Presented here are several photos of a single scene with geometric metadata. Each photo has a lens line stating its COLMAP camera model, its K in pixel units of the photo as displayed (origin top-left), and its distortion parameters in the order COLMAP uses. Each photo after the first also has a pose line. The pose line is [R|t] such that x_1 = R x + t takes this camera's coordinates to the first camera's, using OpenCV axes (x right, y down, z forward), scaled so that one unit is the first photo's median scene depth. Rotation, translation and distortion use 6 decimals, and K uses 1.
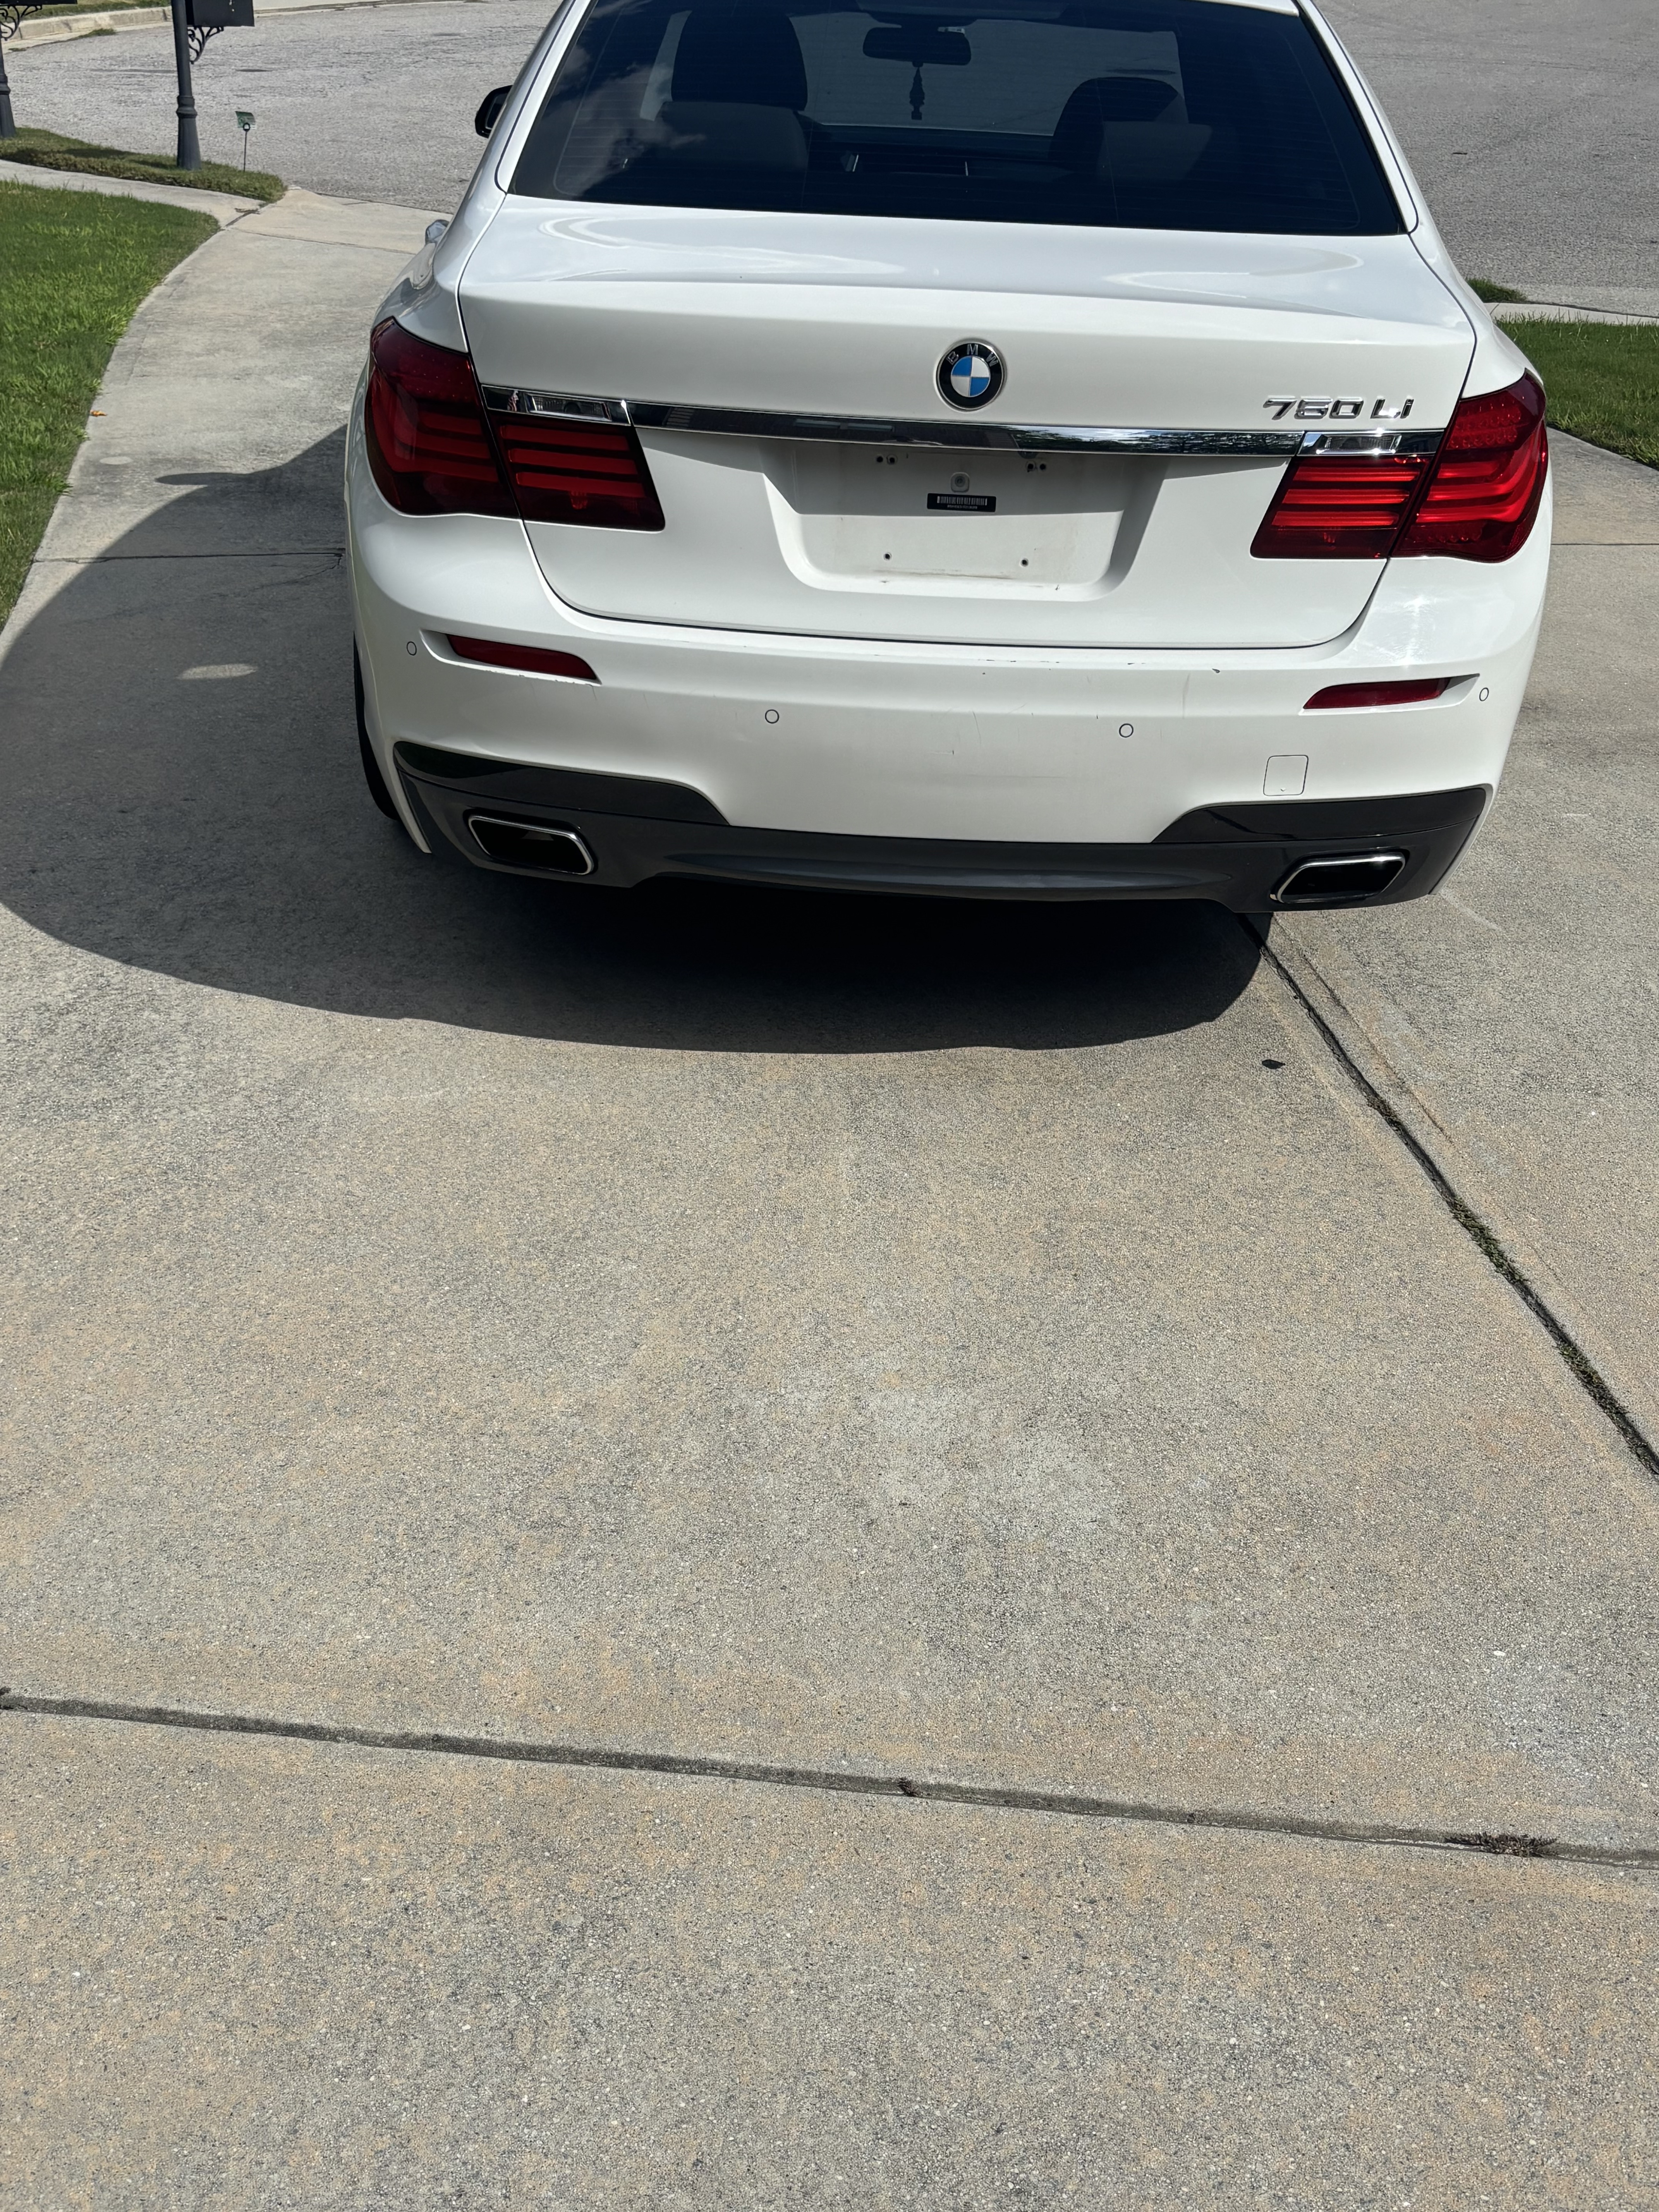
lens RADIAL K [[2250.5, 0, 829.7], [0, 2250.5, 1107.7], [0, 0, 1]] dist [-0.009812, 0.000000]
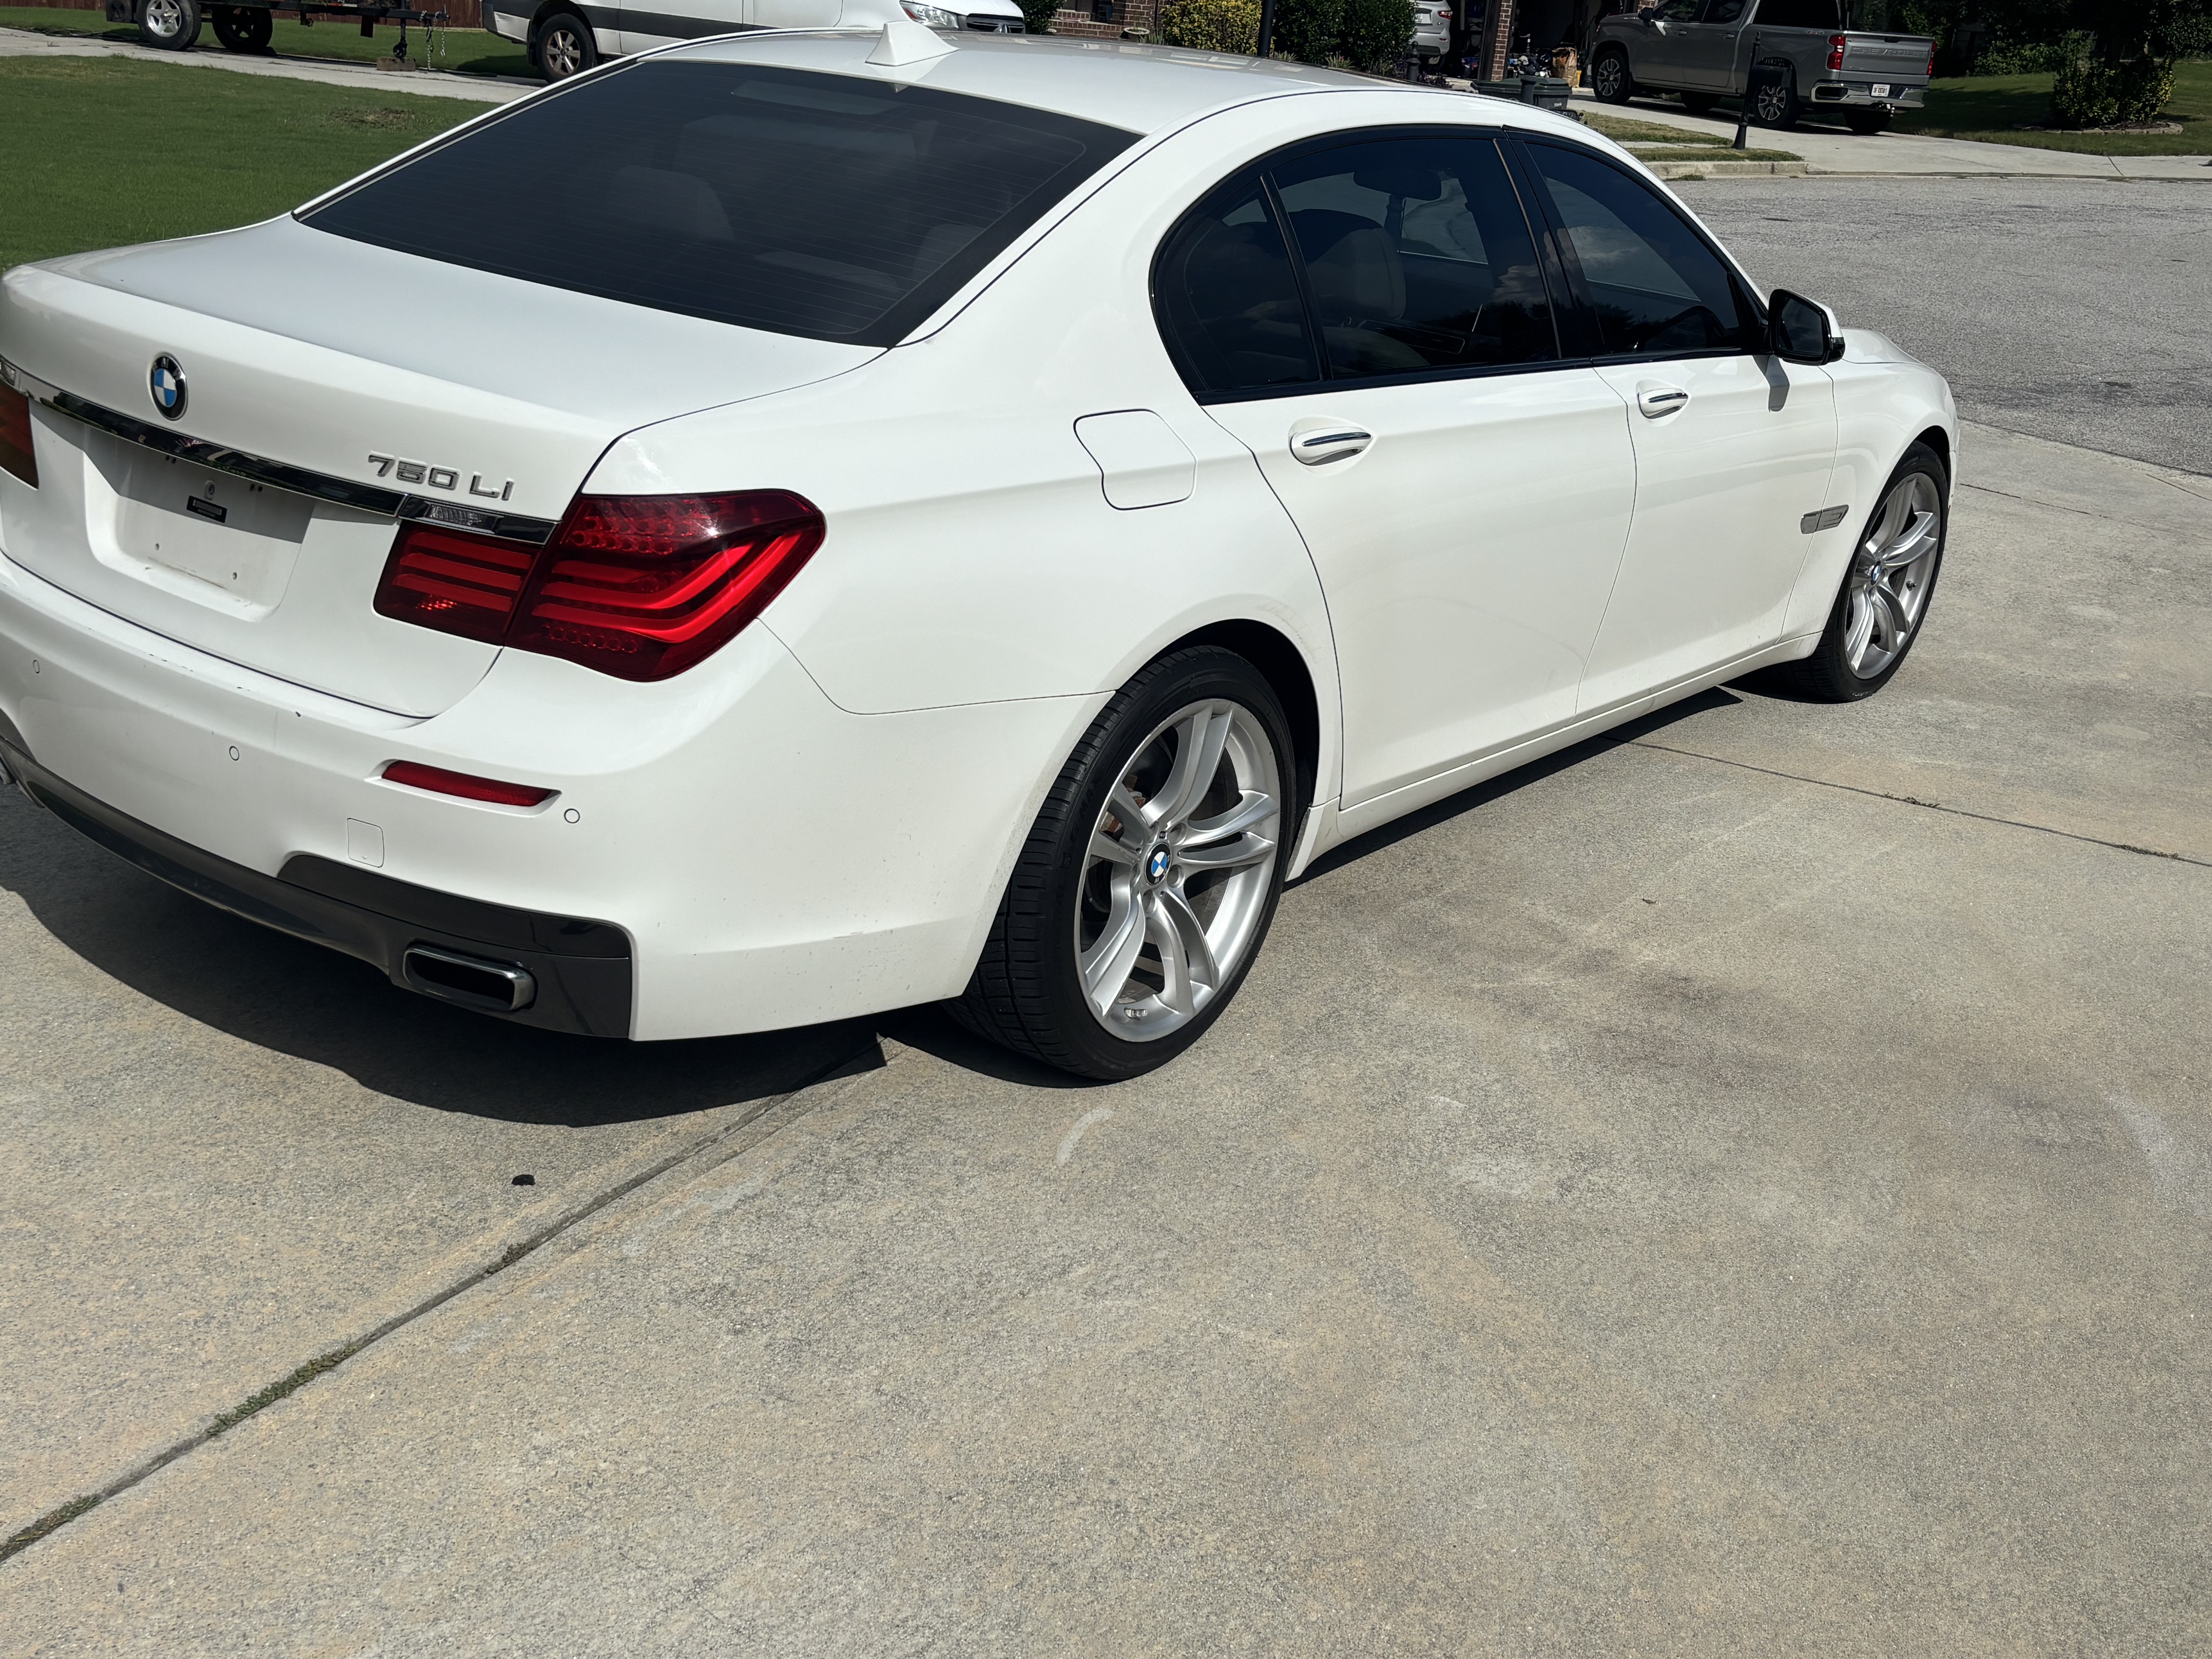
lens RADIAL K [[2250.5, 0, 1107.0], [0, 2250.5, 827.9], [0, 0, 1]] dist [-0.009812, 0.000000]
pose [[0.786943, 0.241639, -0.567742, 1.007184], [-0.335006, 0.940022, -0.064262, -0.203559], [0.518162, 0.240768, 0.820694, 0.401705]]
